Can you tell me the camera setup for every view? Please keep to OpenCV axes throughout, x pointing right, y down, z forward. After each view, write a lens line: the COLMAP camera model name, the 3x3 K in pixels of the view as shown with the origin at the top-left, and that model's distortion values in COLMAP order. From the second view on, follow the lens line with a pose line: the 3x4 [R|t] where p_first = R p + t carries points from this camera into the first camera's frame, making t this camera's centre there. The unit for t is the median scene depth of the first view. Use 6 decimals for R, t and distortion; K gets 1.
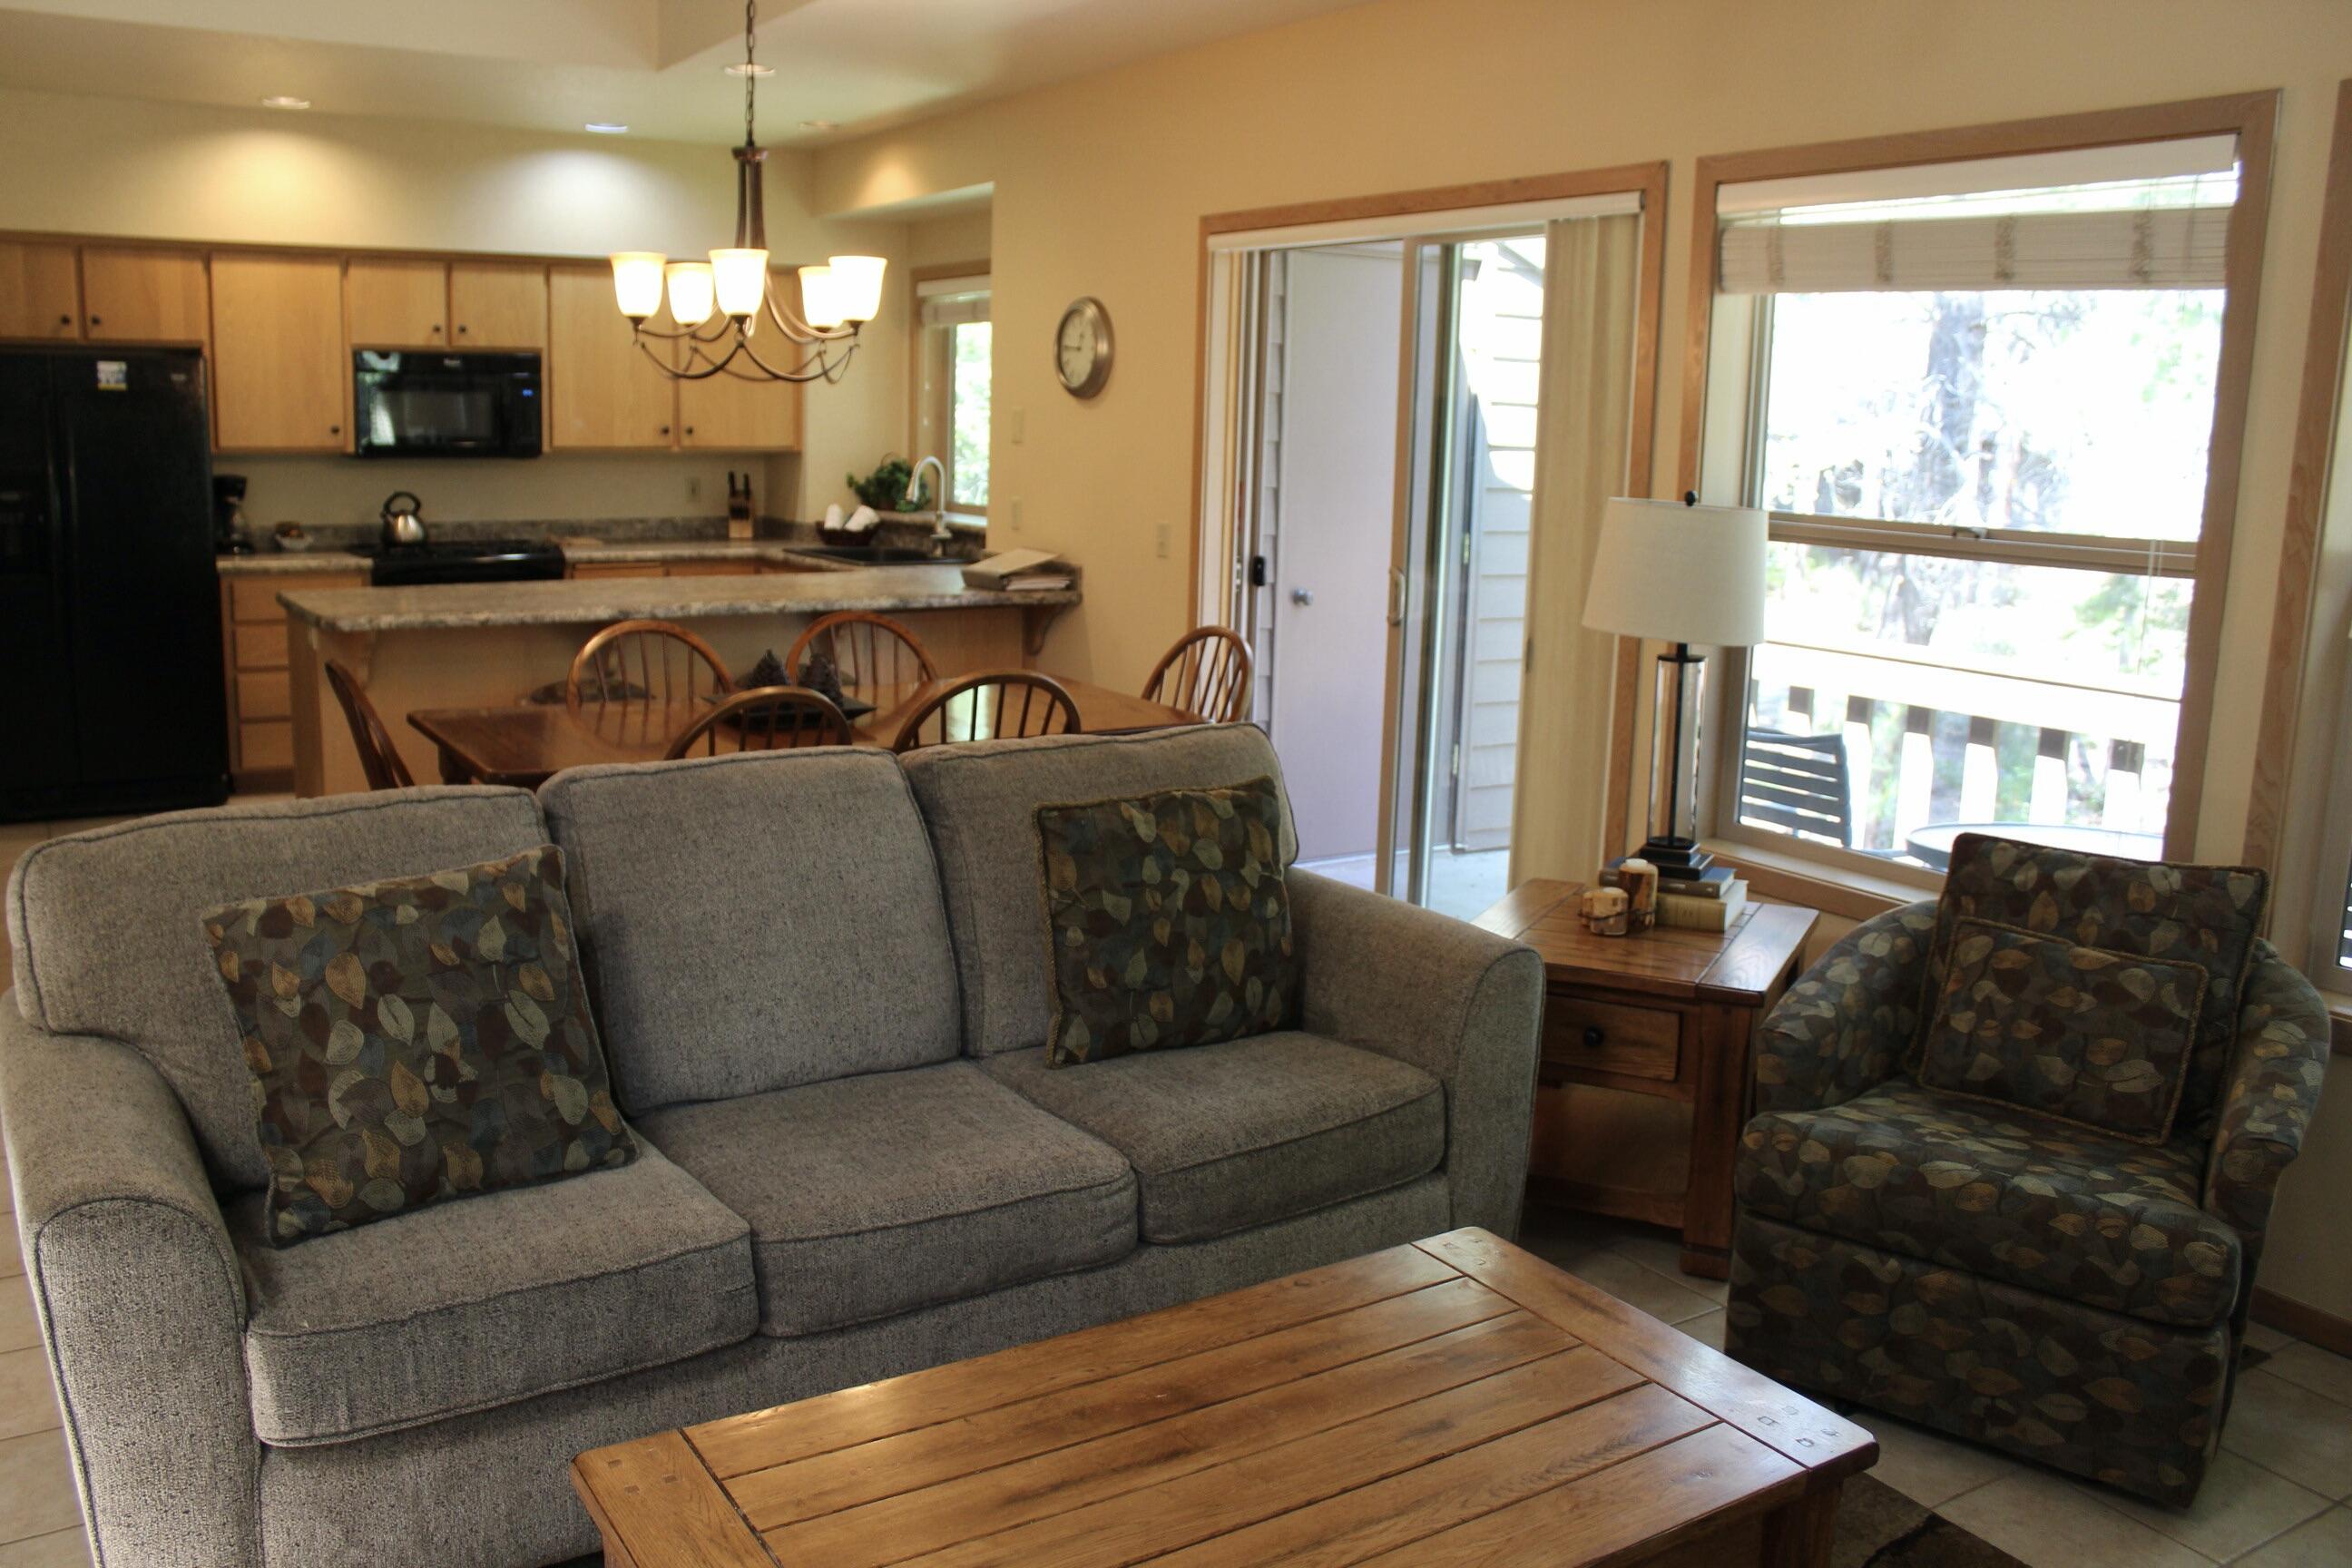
lens RADIAL K [[1968.1, 0, 1162.2], [0, 1968.1, 767.1], [0, 0, 1]] dist [-0.131880, 0.110713]
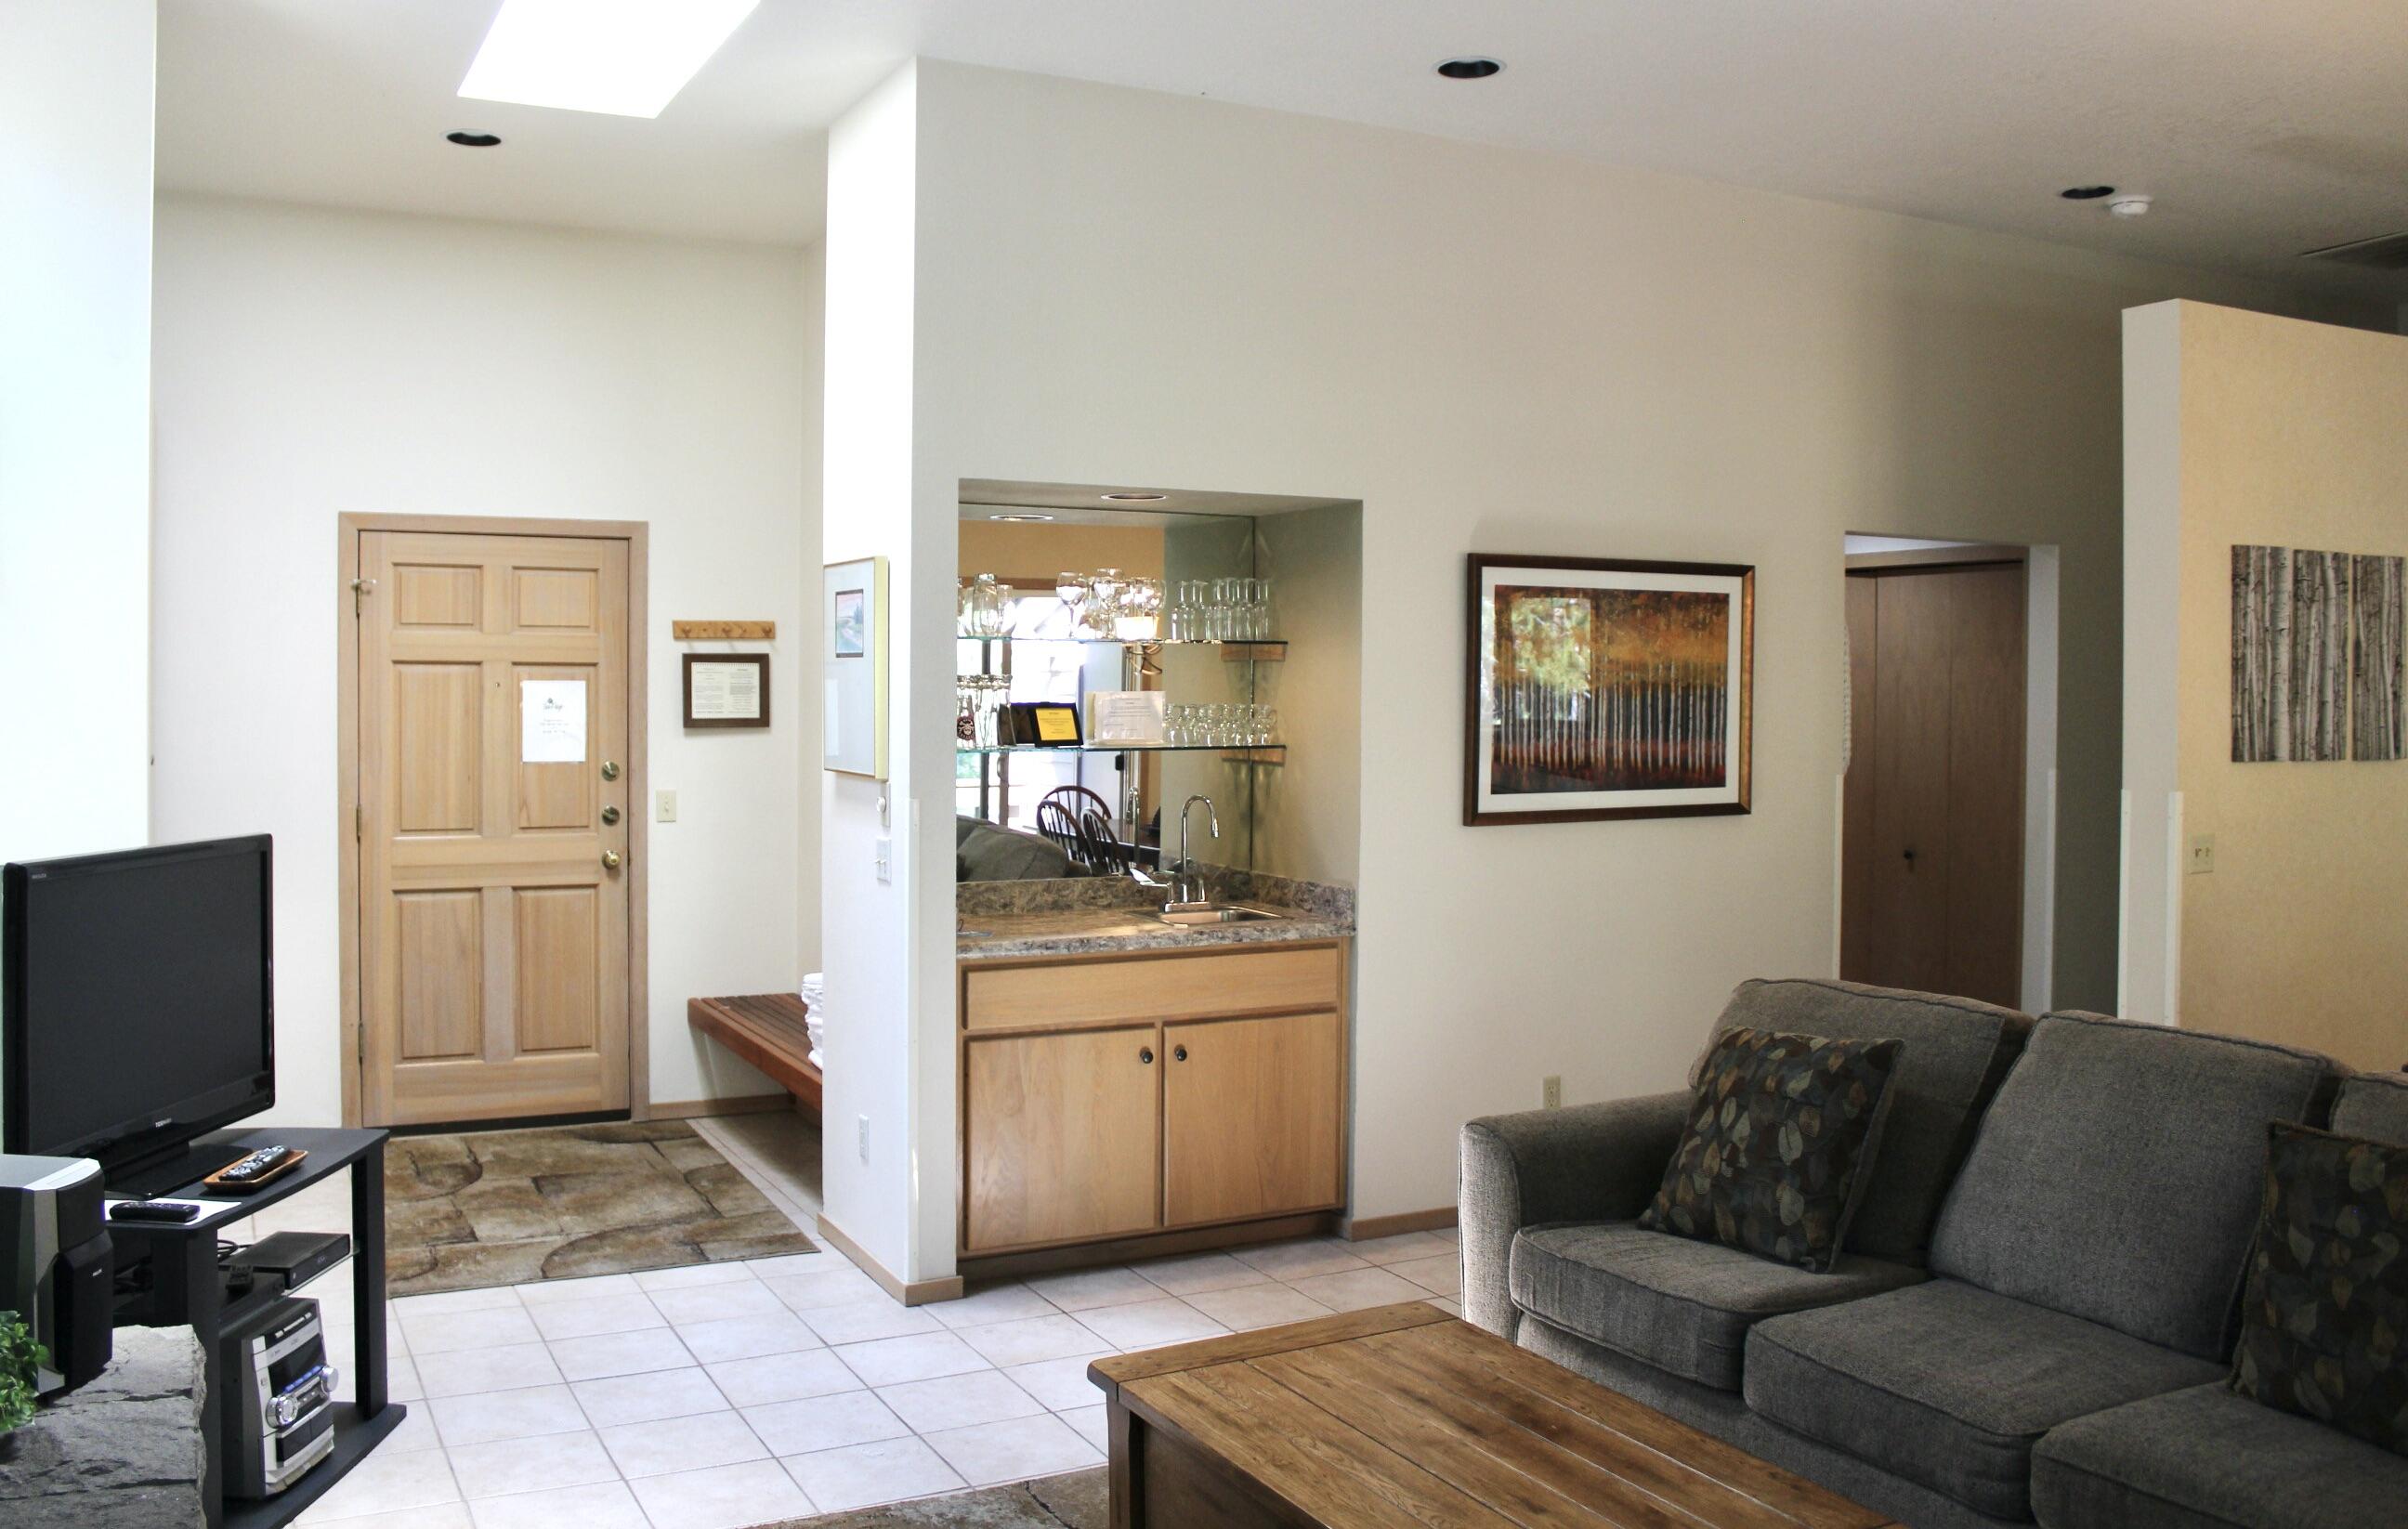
lens RADIAL K [[2040.8, 0, 1205.7], [0, 2040.8, 761.3], [0, 0, 1]] dist [-0.017031, -0.001022]
pose [[-0.070342, 0.009659, -0.997476, 0.945841], [-0.185999, 0.982289, 0.022629, -0.077576], [0.980029, 0.187122, -0.067299, 0.510674]]
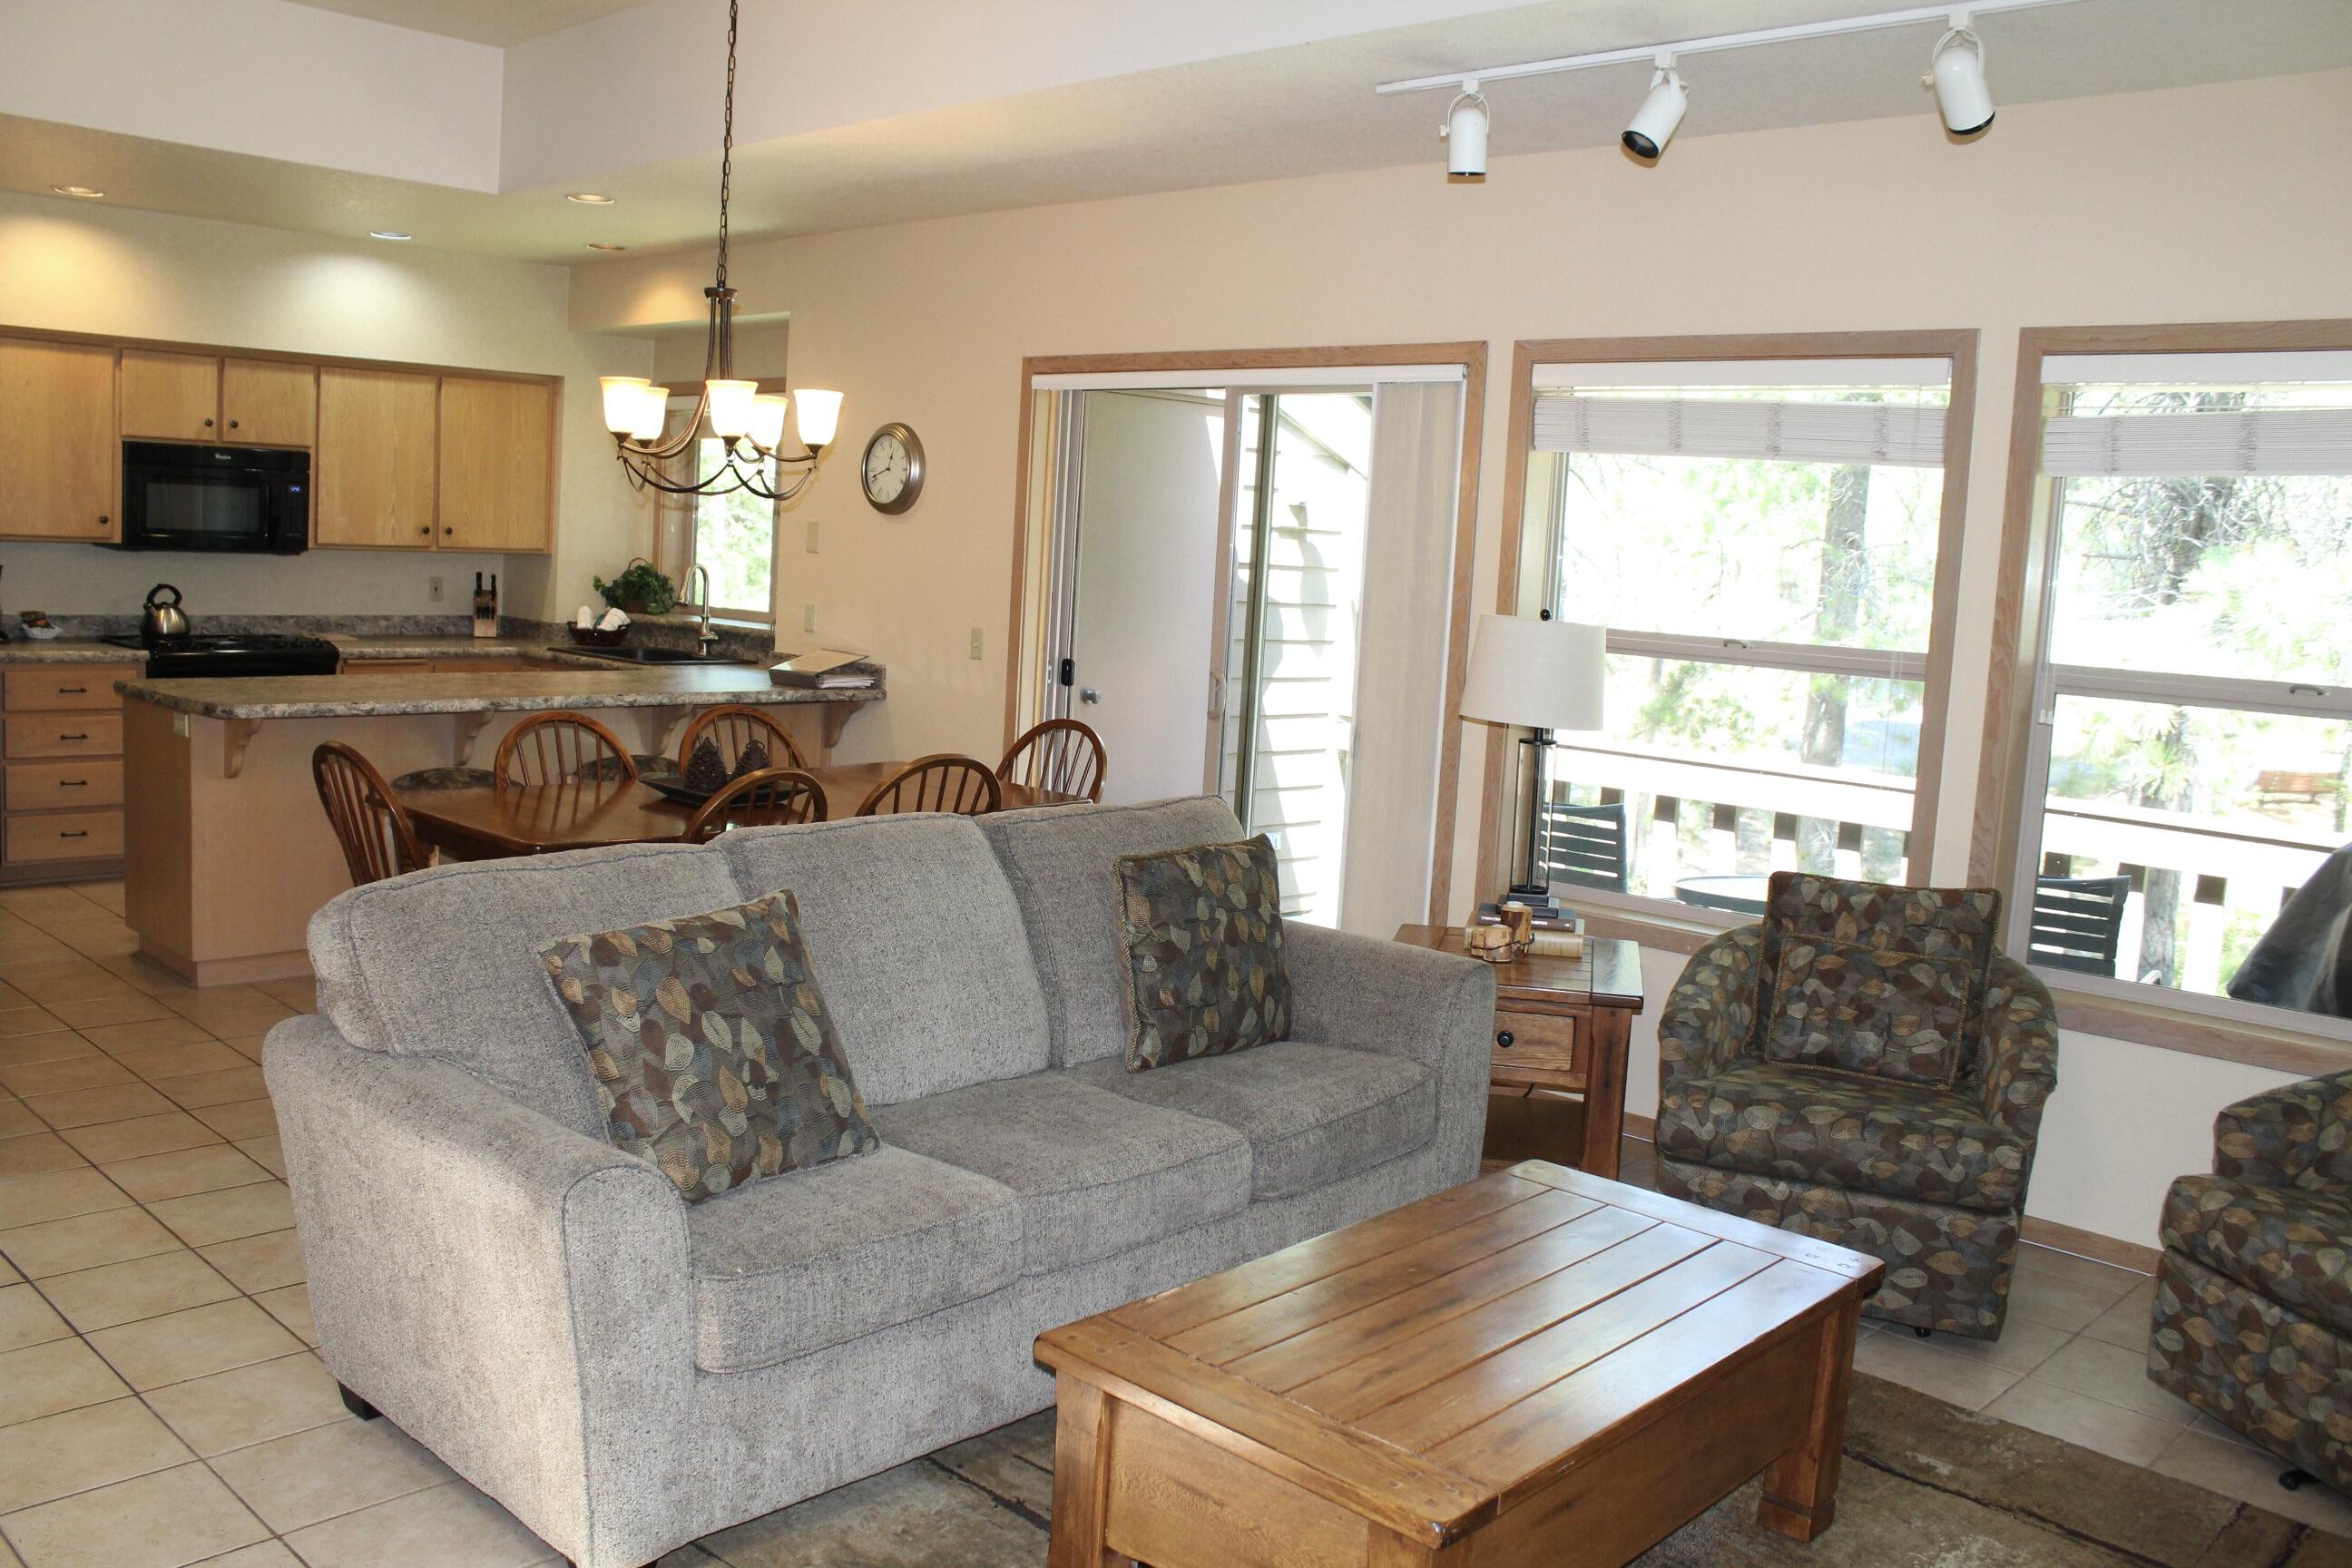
lens RADIAL K [[1968.1, 0, 1174.7], [0, 1968.1, 782.2], [0, 0, 1]] dist [-0.131880, 0.110713]
pose [[0.967079, -0.003757, 0.254447, -0.334332], [0.015632, 0.998880, -0.044665, 0.027431], [-0.253995, 0.047172, 0.966055, -0.189628]]
